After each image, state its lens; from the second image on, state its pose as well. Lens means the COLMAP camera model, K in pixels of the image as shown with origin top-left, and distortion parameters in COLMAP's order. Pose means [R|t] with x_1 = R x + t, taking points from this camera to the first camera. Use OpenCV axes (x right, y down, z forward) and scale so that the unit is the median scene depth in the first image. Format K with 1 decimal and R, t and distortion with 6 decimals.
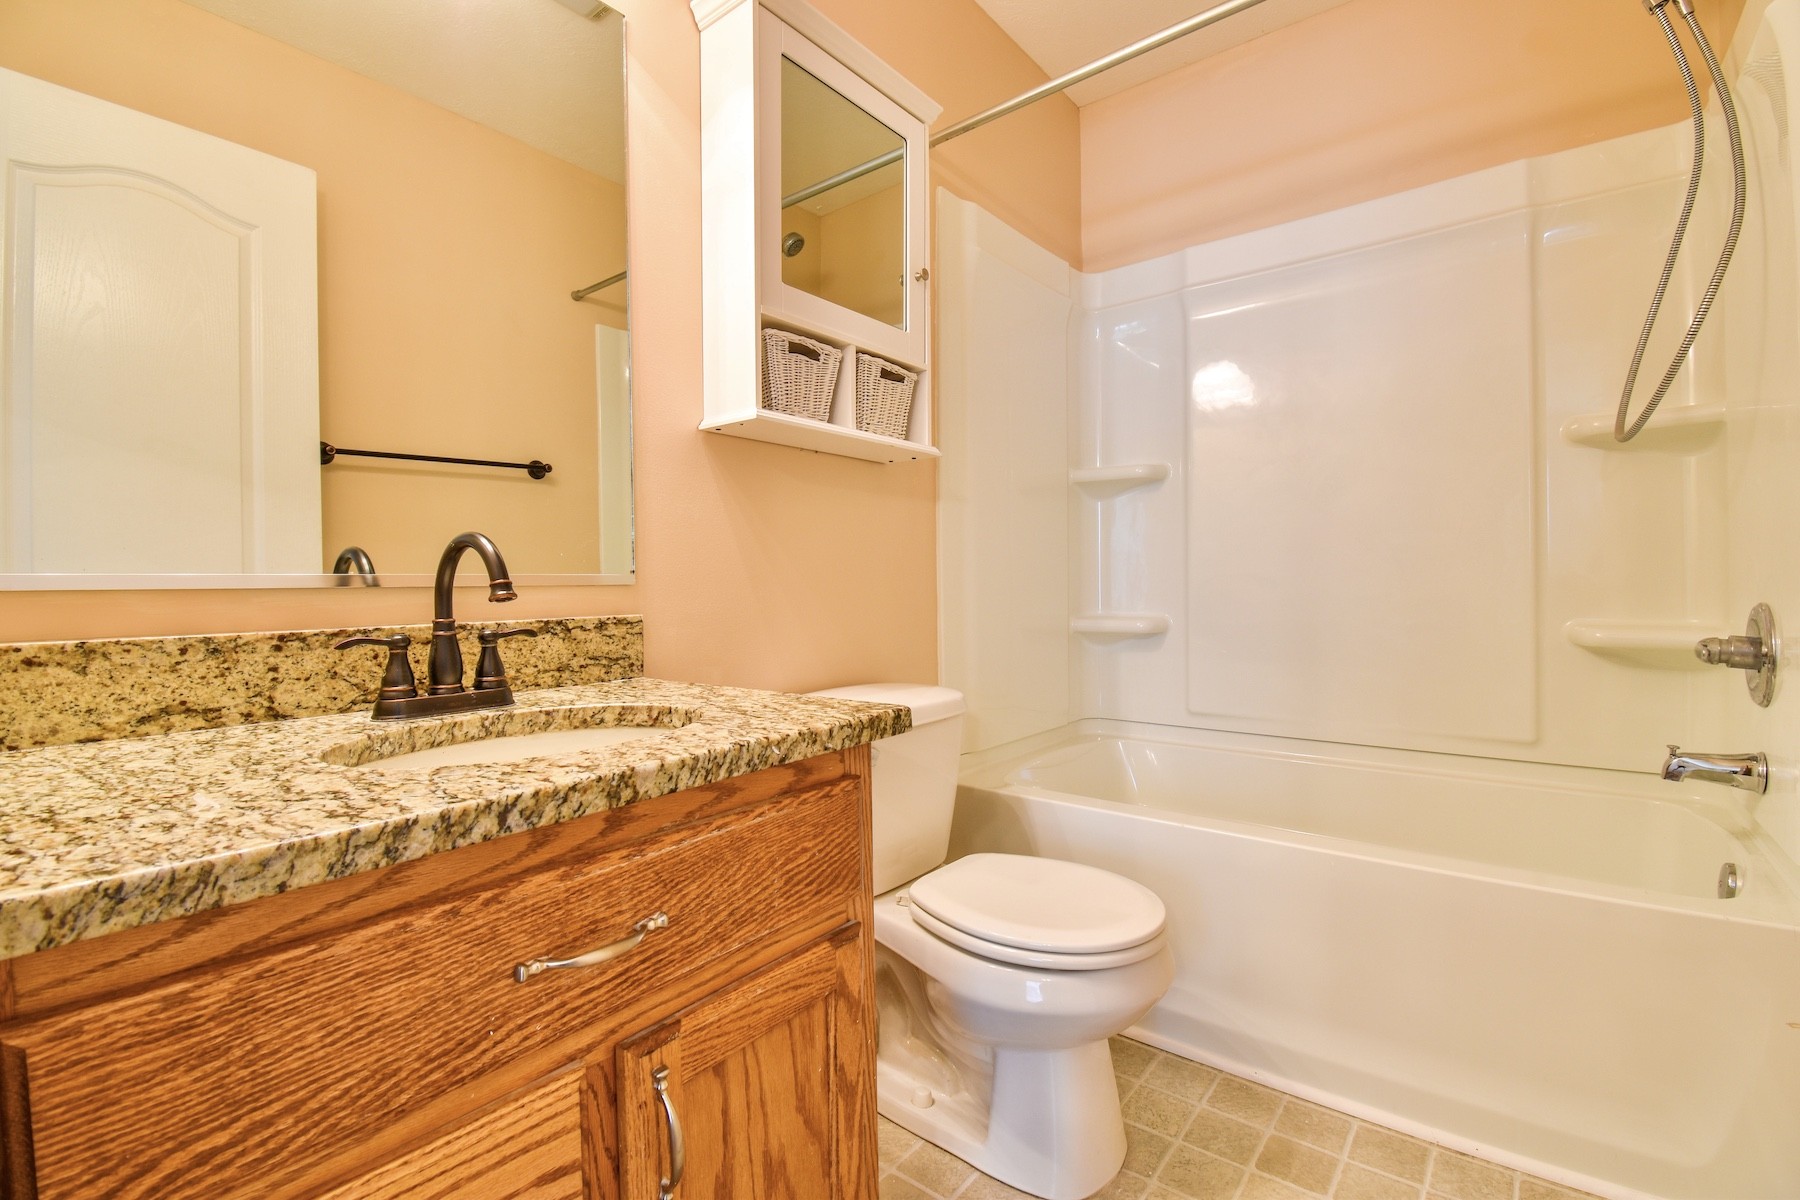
lens RADIAL K [[789.8, 0, 907.6], [0, 789.8, 590.8], [0, 0, 1]] dist [0.005720, -0.015834]
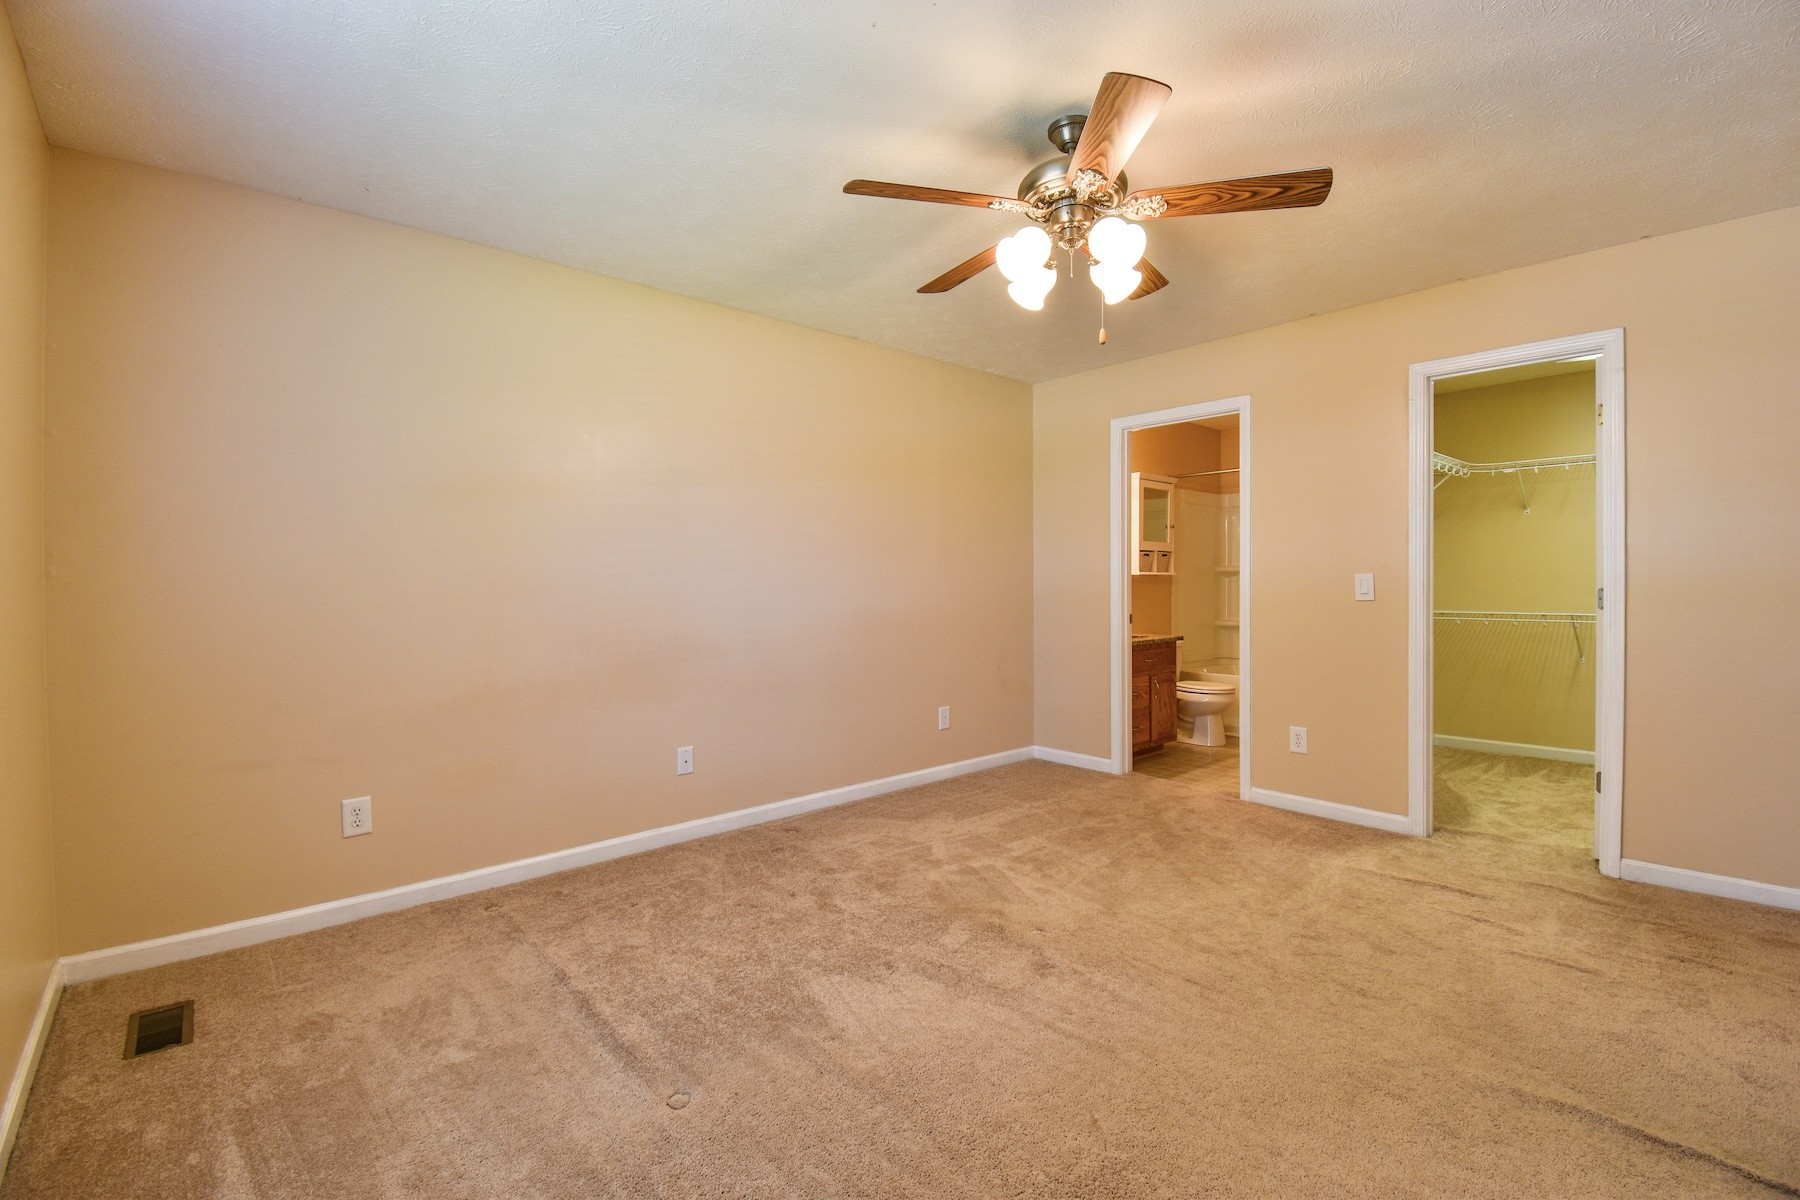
lens RADIAL K [[789.8, 0, 907.6], [0, 789.8, 590.8], [0, 0, 1]] dist [0.005720, -0.015834]
pose [[0.985482, 0.013817, -0.169217, -0.761739], [-0.013244, 0.999902, 0.004515, -0.136430], [0.169263, -0.002208, 0.985568, -3.772957]]
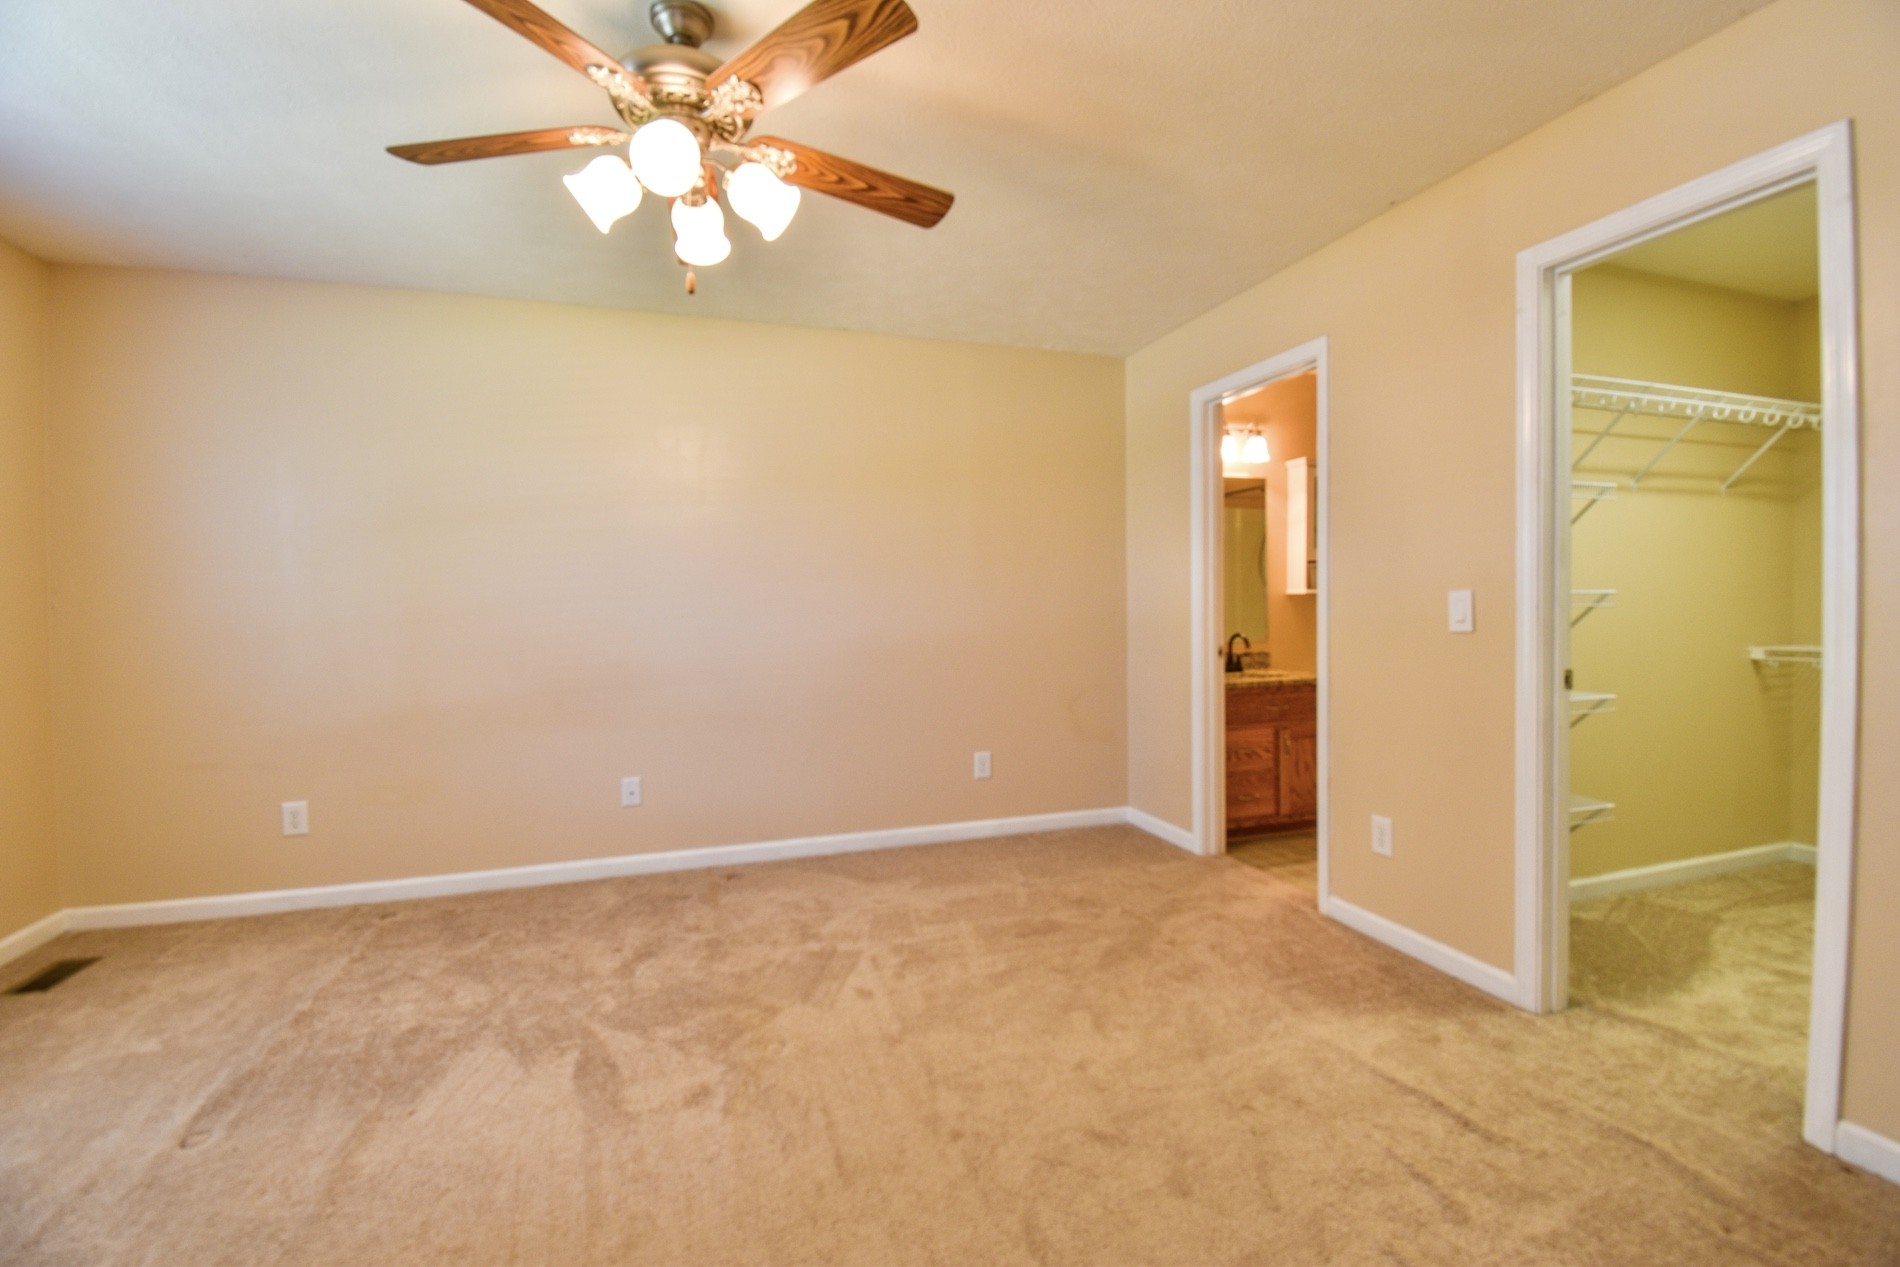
lens RADIAL K [[833.6, 0, 958.0], [0, 833.6, 623.8], [0, 0, 1]] dist [0.005720, -0.015834]
pose [[0.843120, 0.021396, -0.537300, 0.496776], [-0.010218, 0.999665, 0.023773, -0.165906], [0.537629, -0.014554, 0.843056, -2.914512]]
